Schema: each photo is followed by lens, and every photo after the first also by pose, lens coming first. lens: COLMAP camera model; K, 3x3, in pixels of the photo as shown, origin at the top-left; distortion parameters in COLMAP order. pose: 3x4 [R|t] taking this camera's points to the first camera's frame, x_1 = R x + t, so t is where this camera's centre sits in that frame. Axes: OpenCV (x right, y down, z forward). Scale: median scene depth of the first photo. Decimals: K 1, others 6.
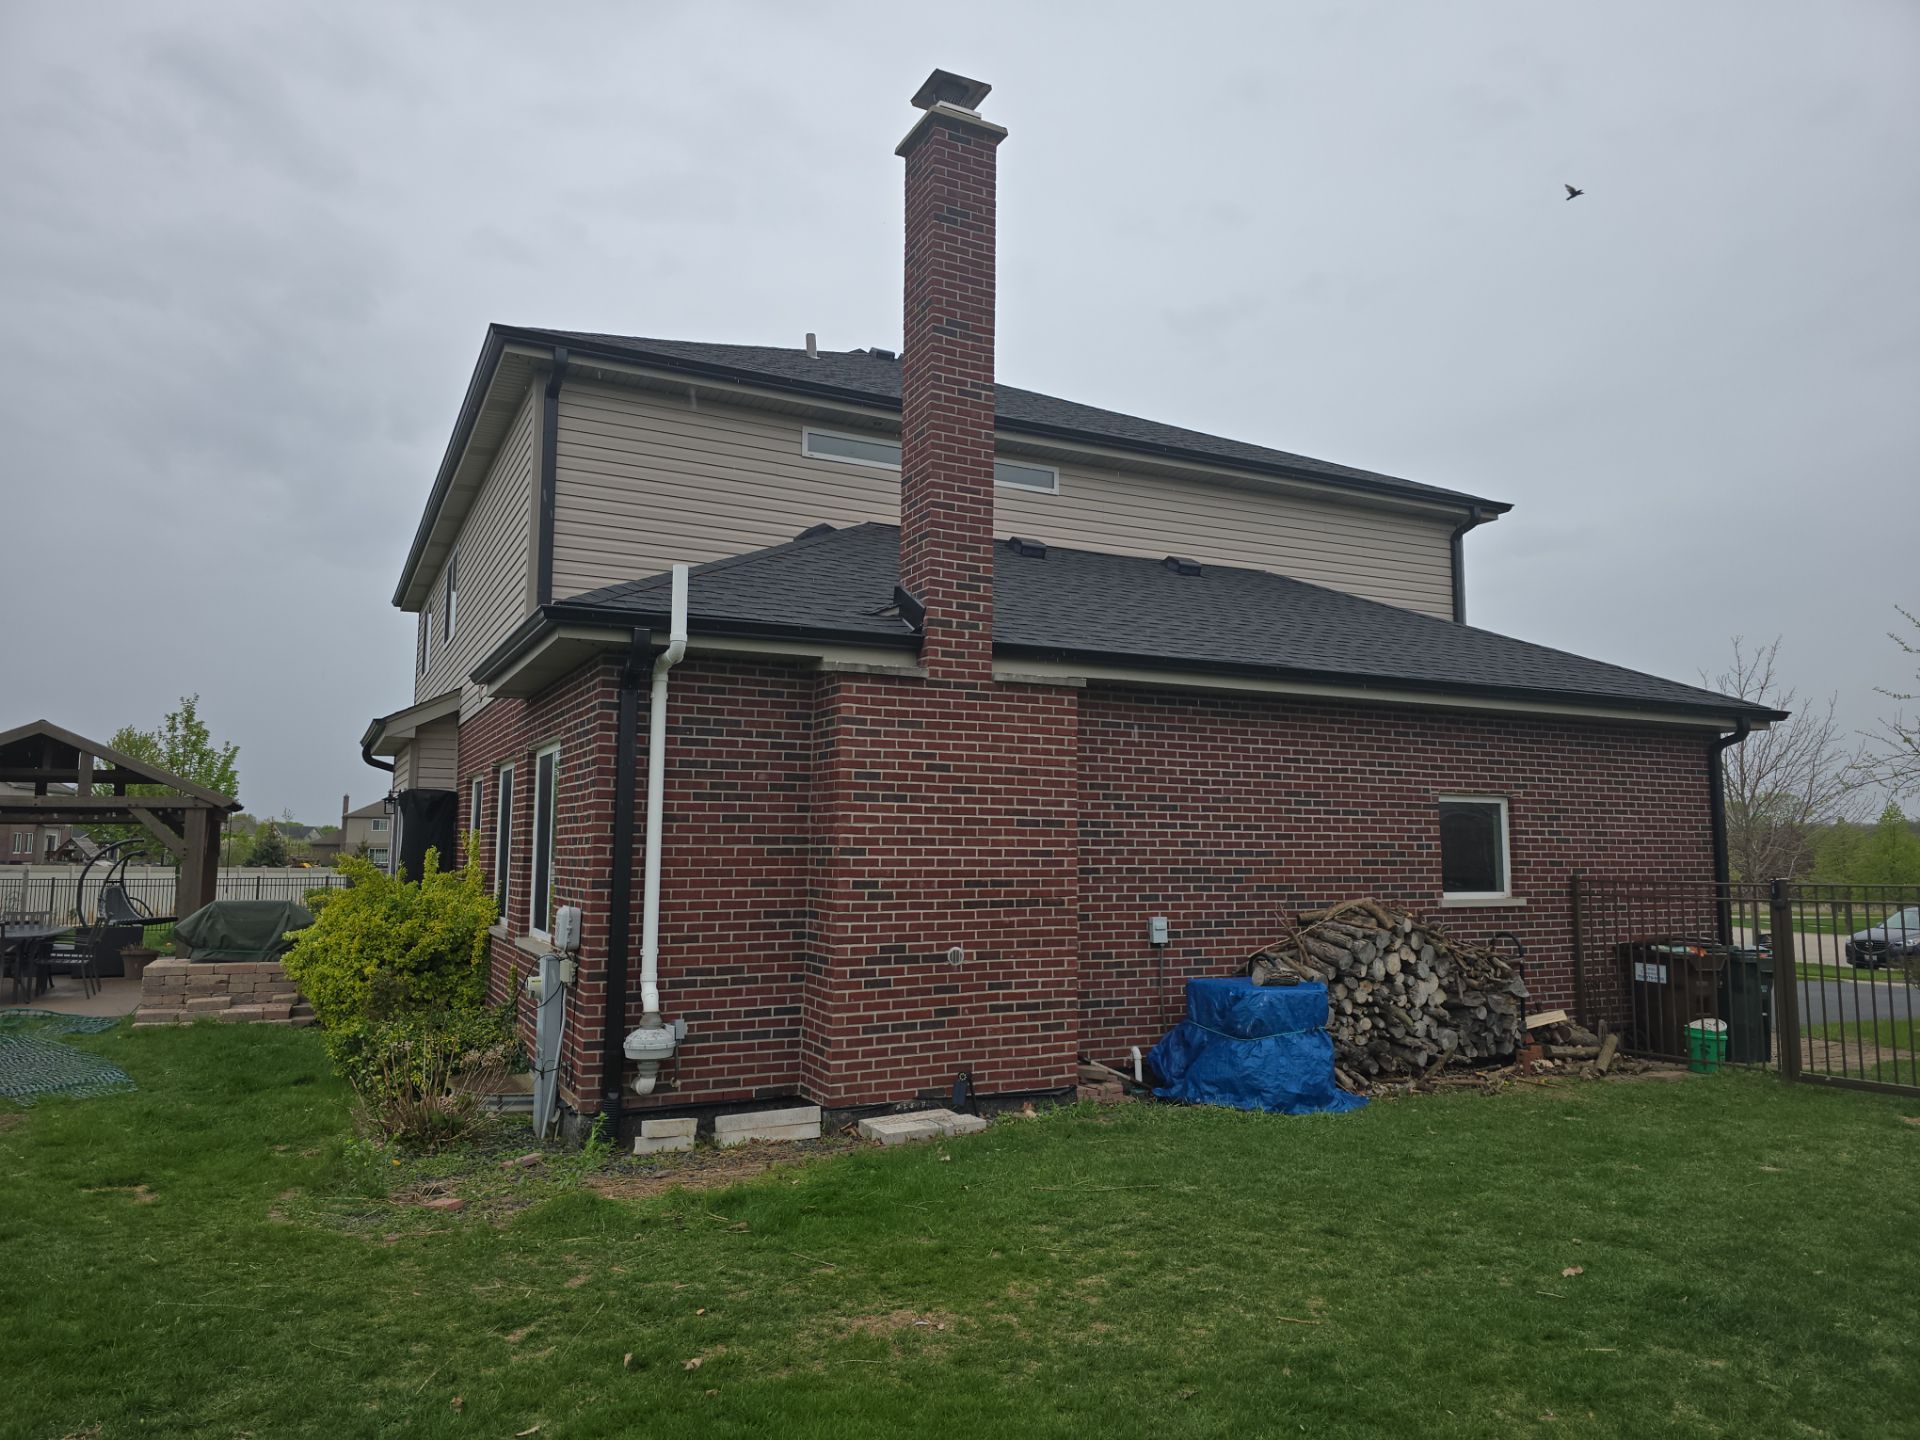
lens RADIAL K [[1312.1, 0, 965.3], [0, 1312.1, 720.6], [0, 0, 1]] dist [0.095249, -0.002577]
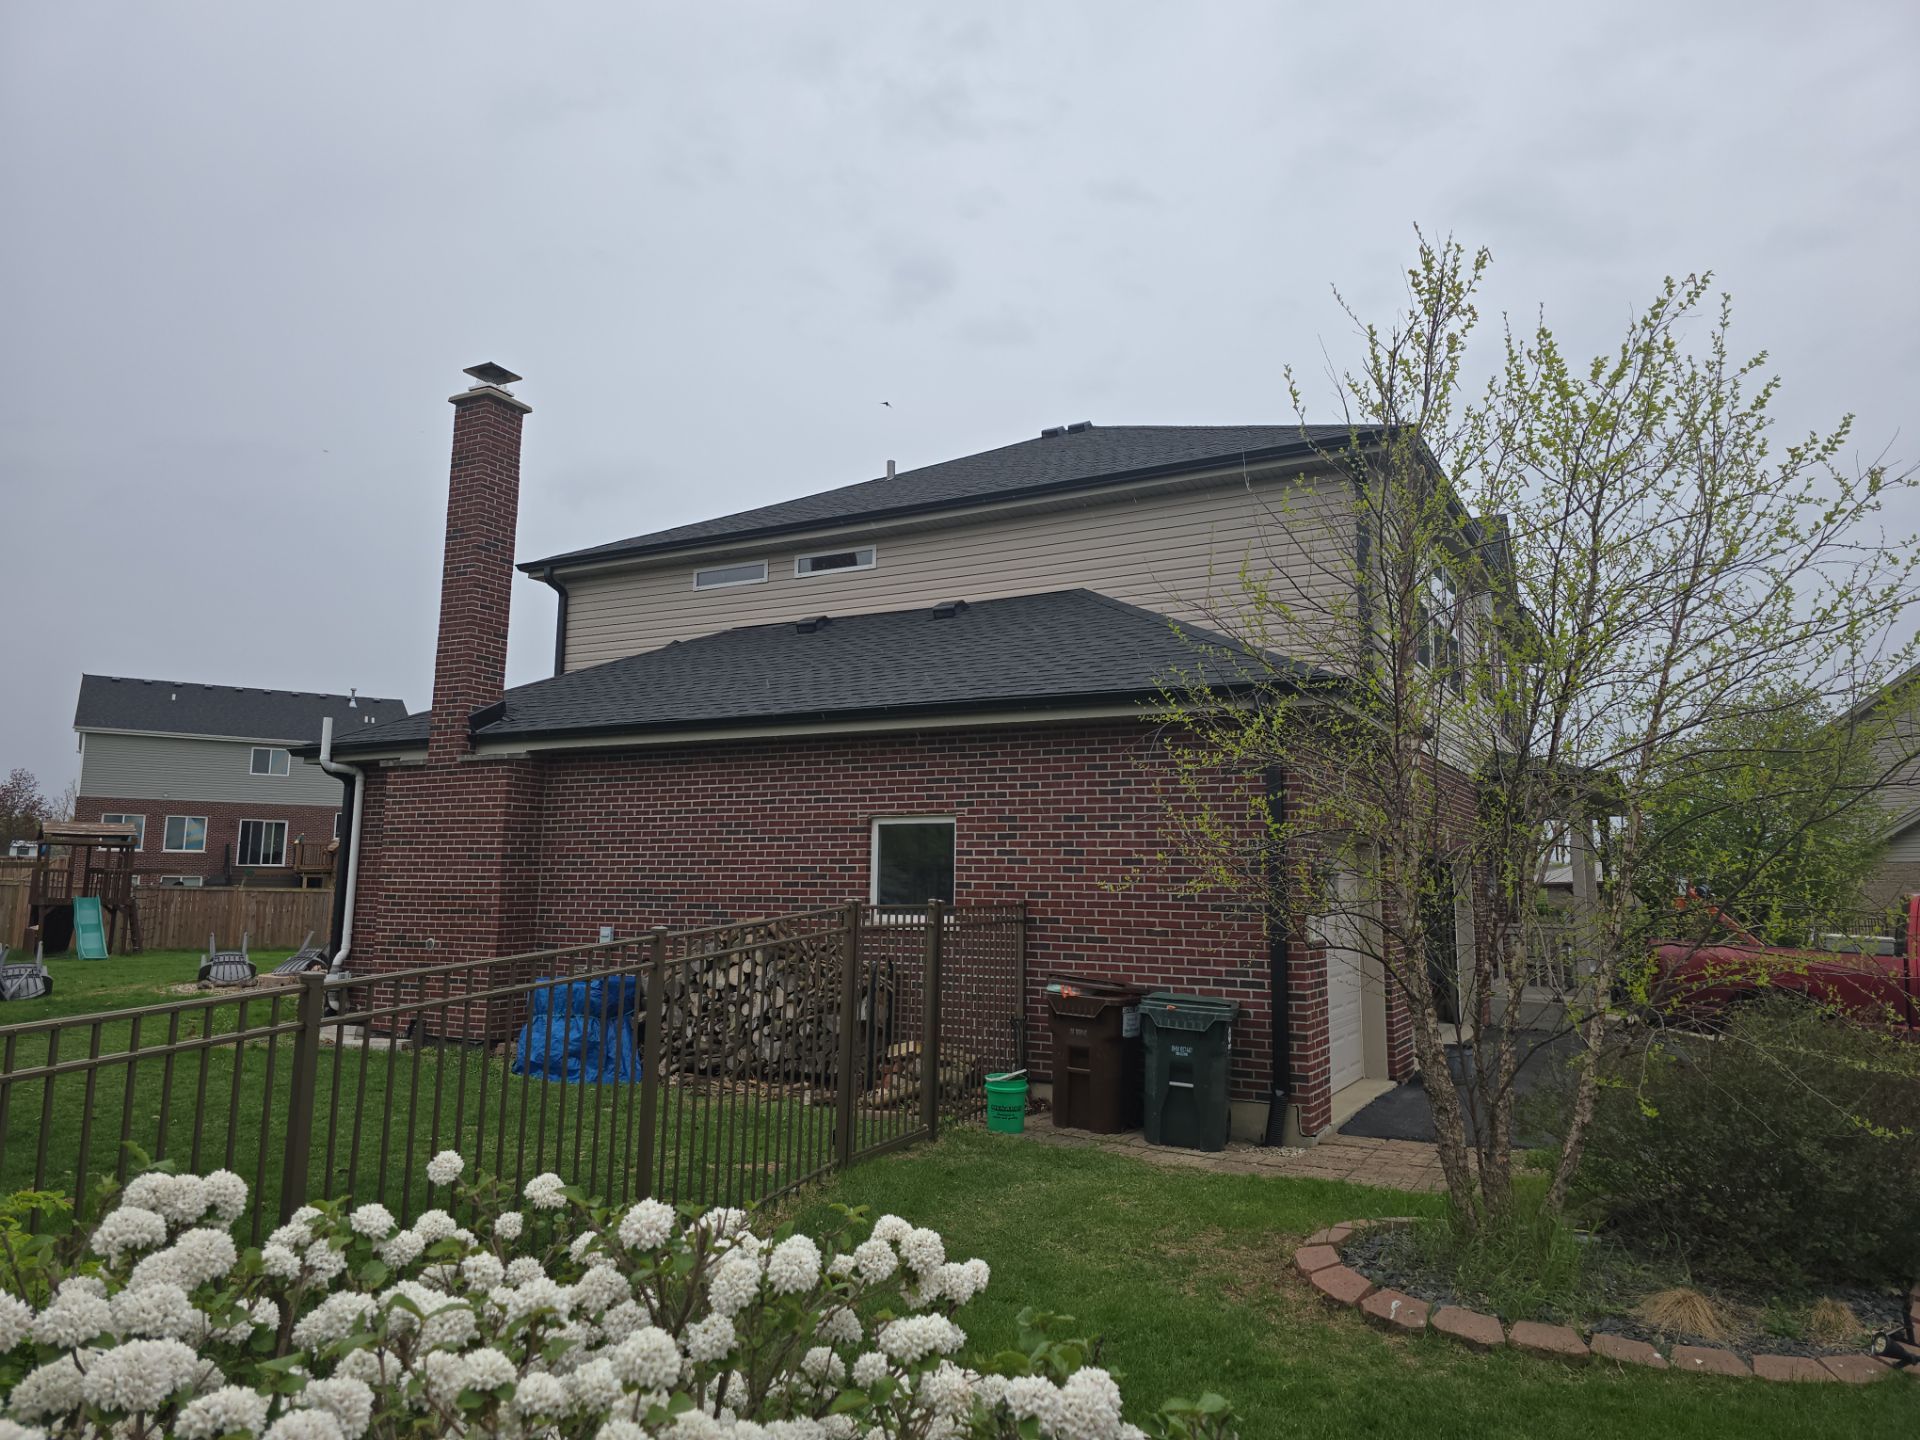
lens RADIAL K [[1312.1, 0, 967.7], [0, 1312.1, 714.7], [0, 0, 1]] dist [0.095249, -0.002577]
pose [[0.552607, -0.107710, -0.826453, 1.302329], [0.076038, 0.993994, -0.078702, 0.065032], [0.829966, -0.019350, 0.557478, 0.523829]]
